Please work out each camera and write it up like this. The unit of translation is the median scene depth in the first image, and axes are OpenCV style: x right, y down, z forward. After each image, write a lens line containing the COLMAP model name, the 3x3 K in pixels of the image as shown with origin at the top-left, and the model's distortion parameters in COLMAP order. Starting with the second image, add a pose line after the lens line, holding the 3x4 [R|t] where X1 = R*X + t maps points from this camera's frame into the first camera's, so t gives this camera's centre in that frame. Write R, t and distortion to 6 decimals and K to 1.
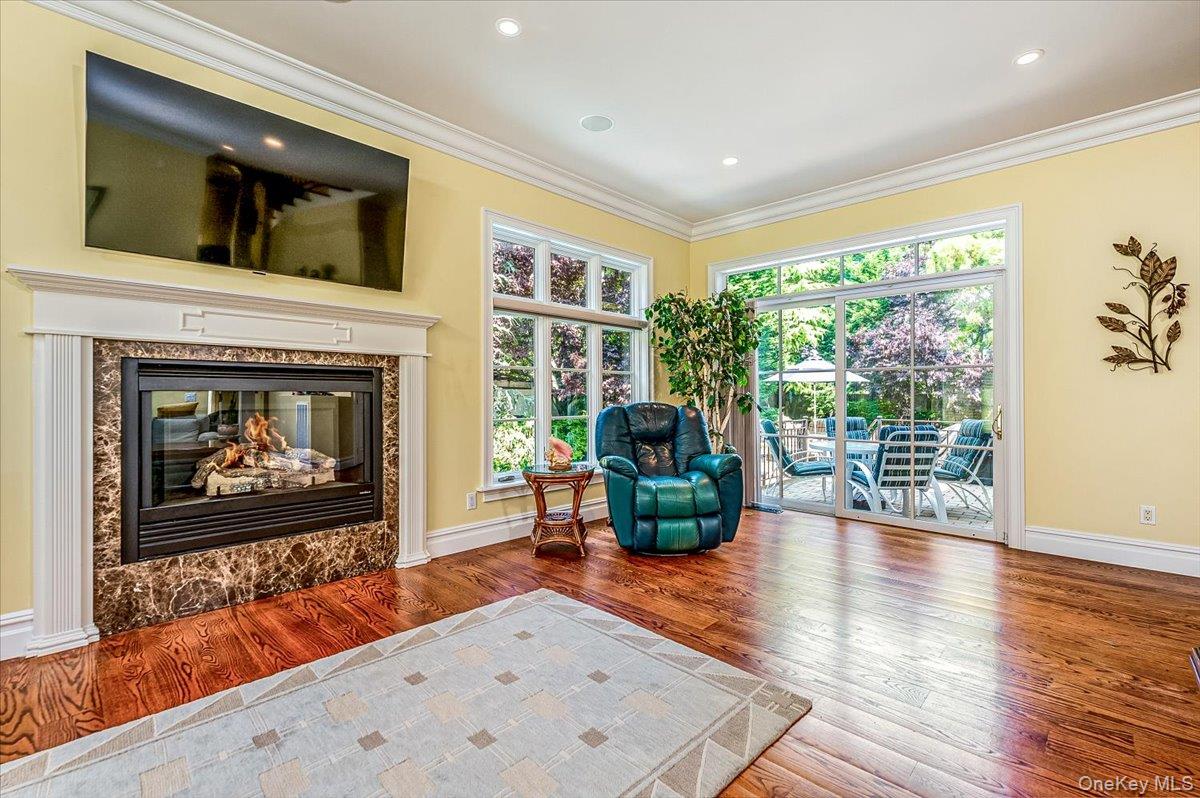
lens RADIAL K [[527.8, 0, 599.4], [0, 527.8, 392.2], [0, 0, 1]] dist [0.003099, 0.000477]
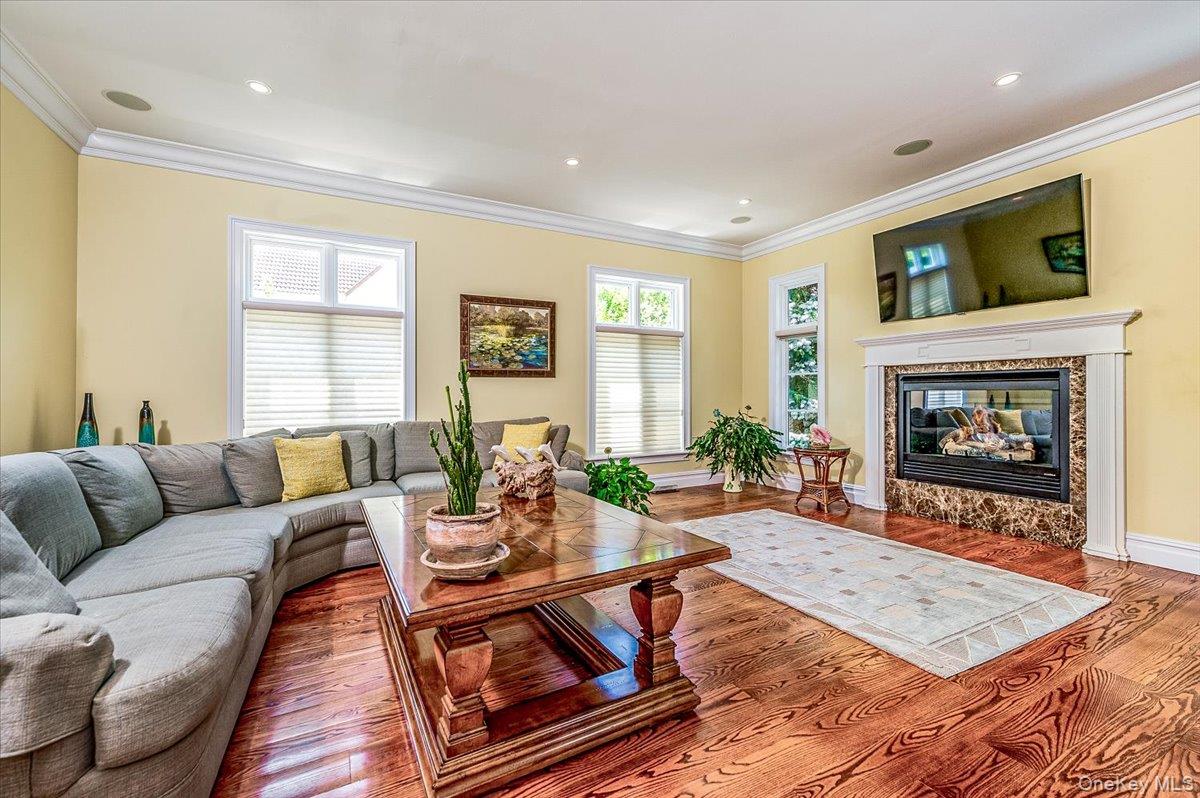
lens RADIAL K [[499.0, 0, 596.8], [0, 499.0, 393.8], [0, 0, 1]] dist [0.001828, 0.000097]
pose [[-0.295104, -0.001352, -0.955464, 1.030242], [0.009144, 0.999949, -0.004239, 0.004544], [0.955421, -0.009988, -0.295077, 0.406132]]
